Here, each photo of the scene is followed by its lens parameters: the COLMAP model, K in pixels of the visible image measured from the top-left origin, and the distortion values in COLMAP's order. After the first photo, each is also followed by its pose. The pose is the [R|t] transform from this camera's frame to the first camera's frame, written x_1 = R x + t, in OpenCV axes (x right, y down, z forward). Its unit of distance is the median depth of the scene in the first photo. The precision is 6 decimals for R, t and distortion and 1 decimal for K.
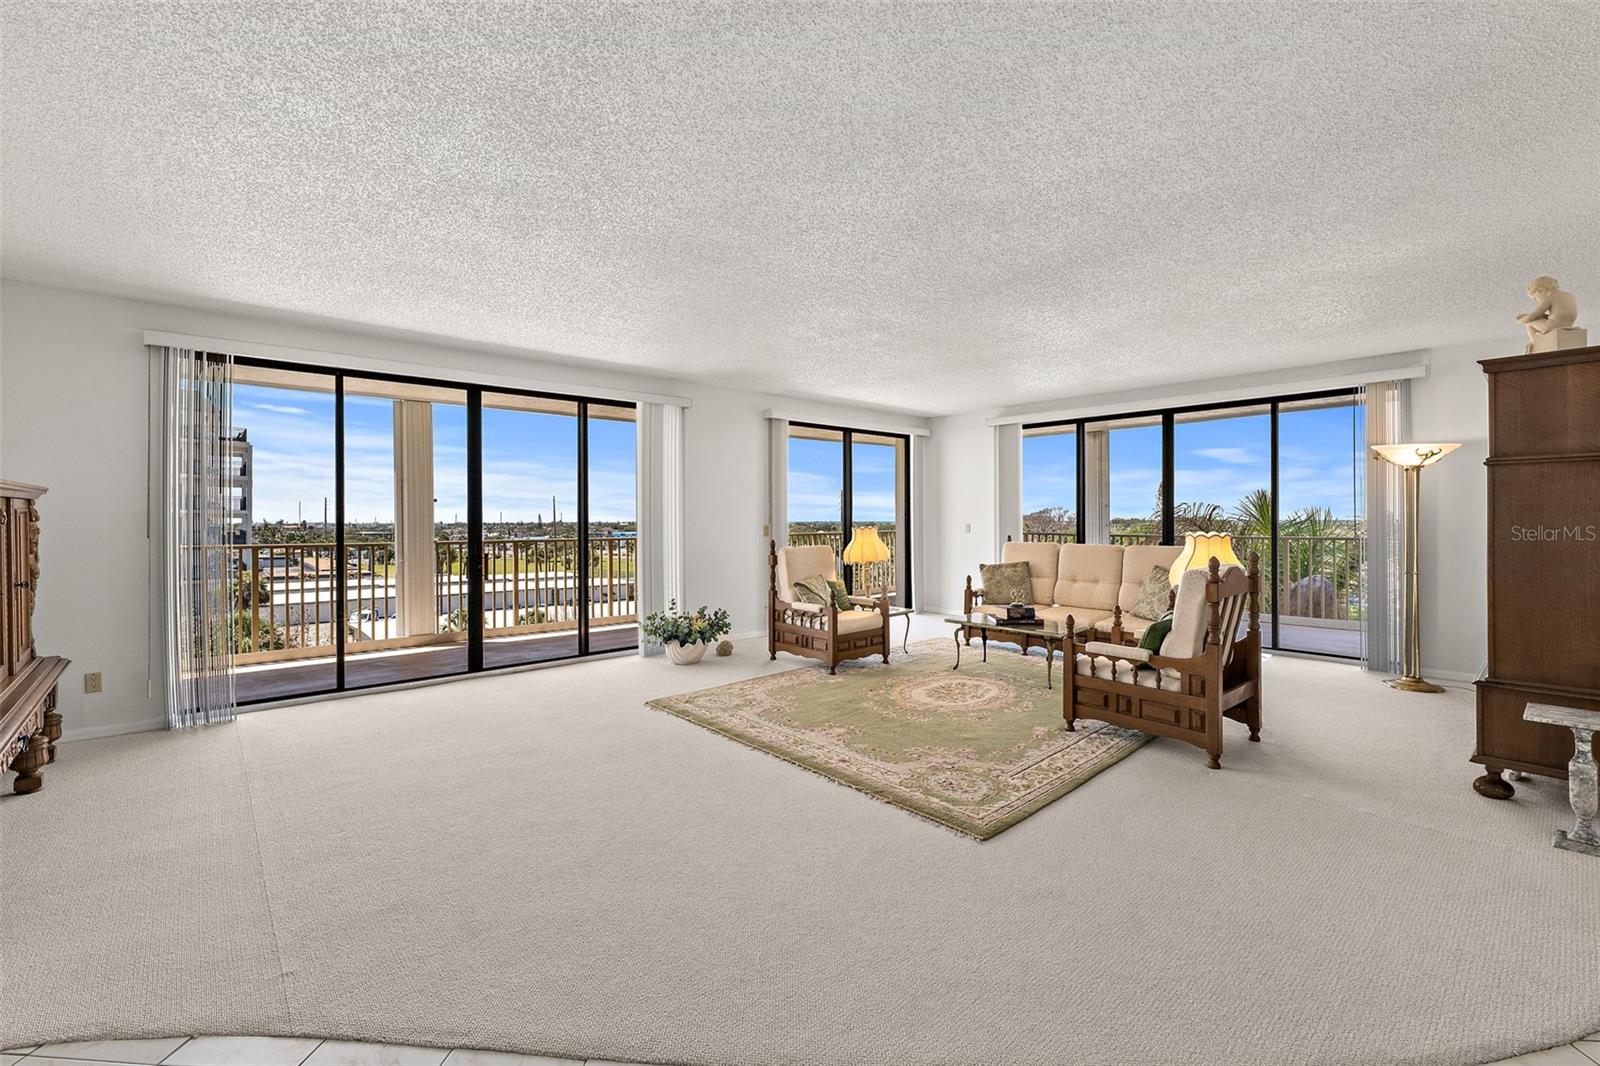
lens RADIAL K [[683.5, 0, 790.0], [0, 683.5, 520.4], [0, 0, 1]] dist [0.004023, 0.000995]
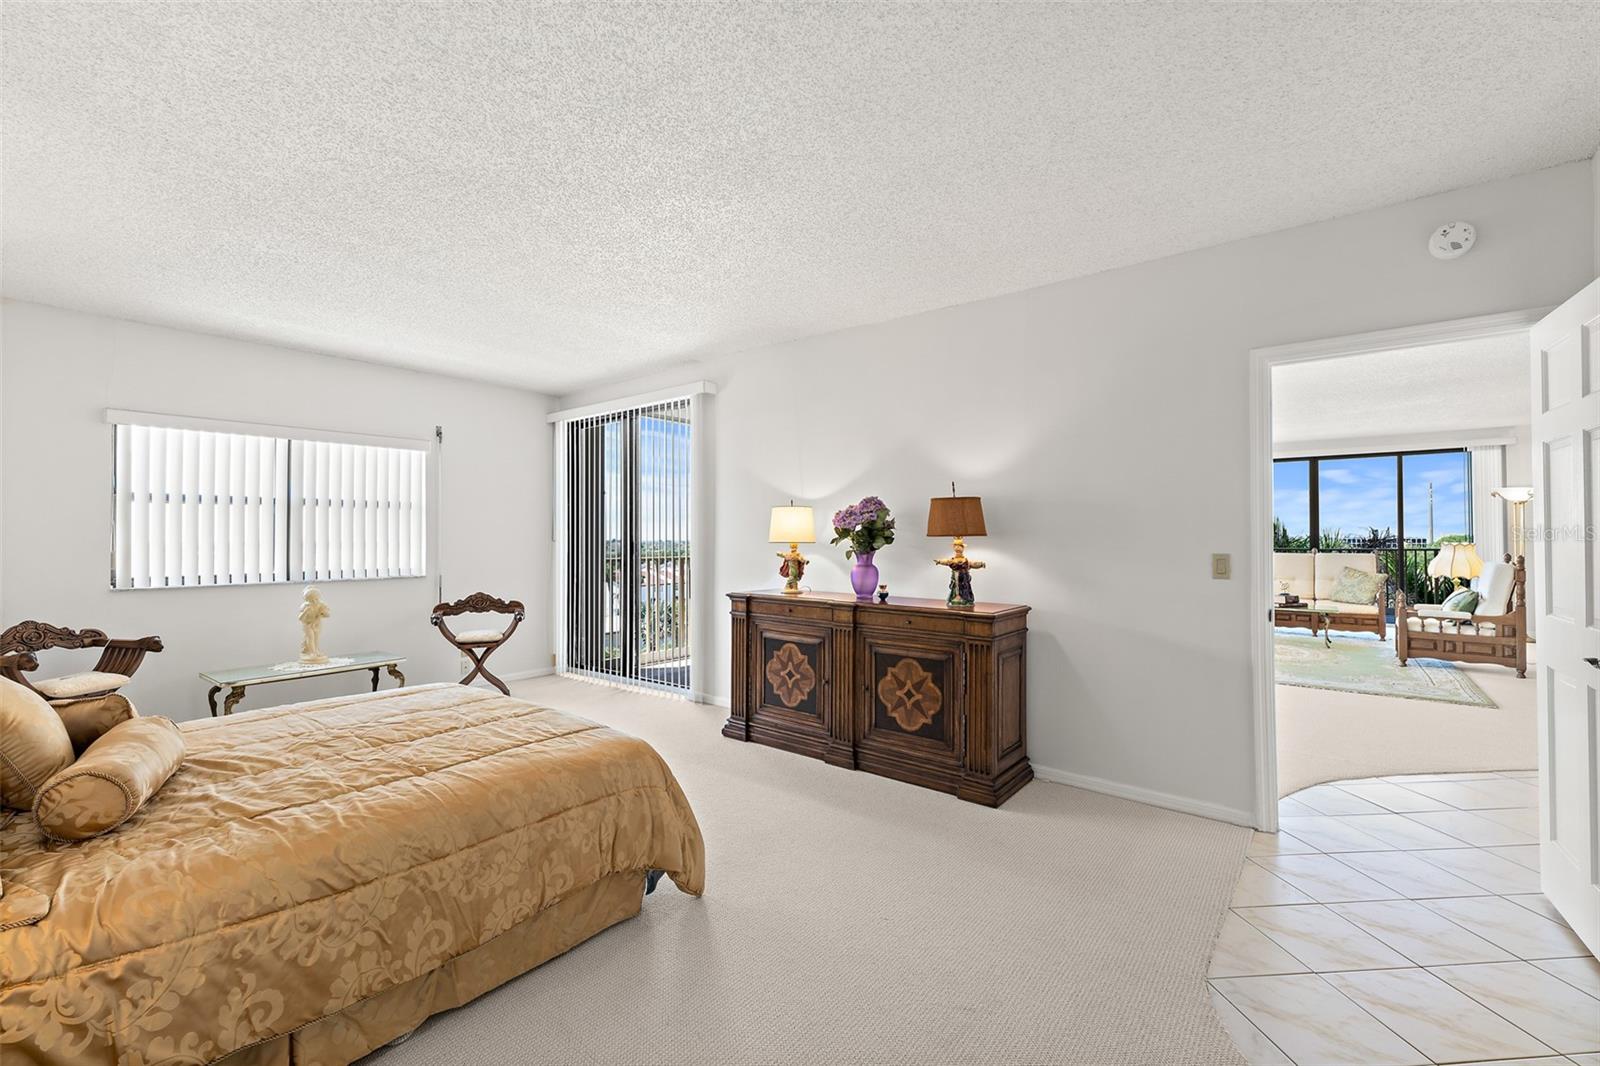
lens RADIAL K [[683.5, 0, 791.4], [0, 683.5, 533.3], [0, 0, 1]] dist [0.004023, 0.000995]
pose [[0.983077, 0.000843, 0.183192, -0.976681], [0.000960, 0.999952, -0.009754, 0.008616], [-0.183191, 0.009765, 0.983029, -0.236851]]
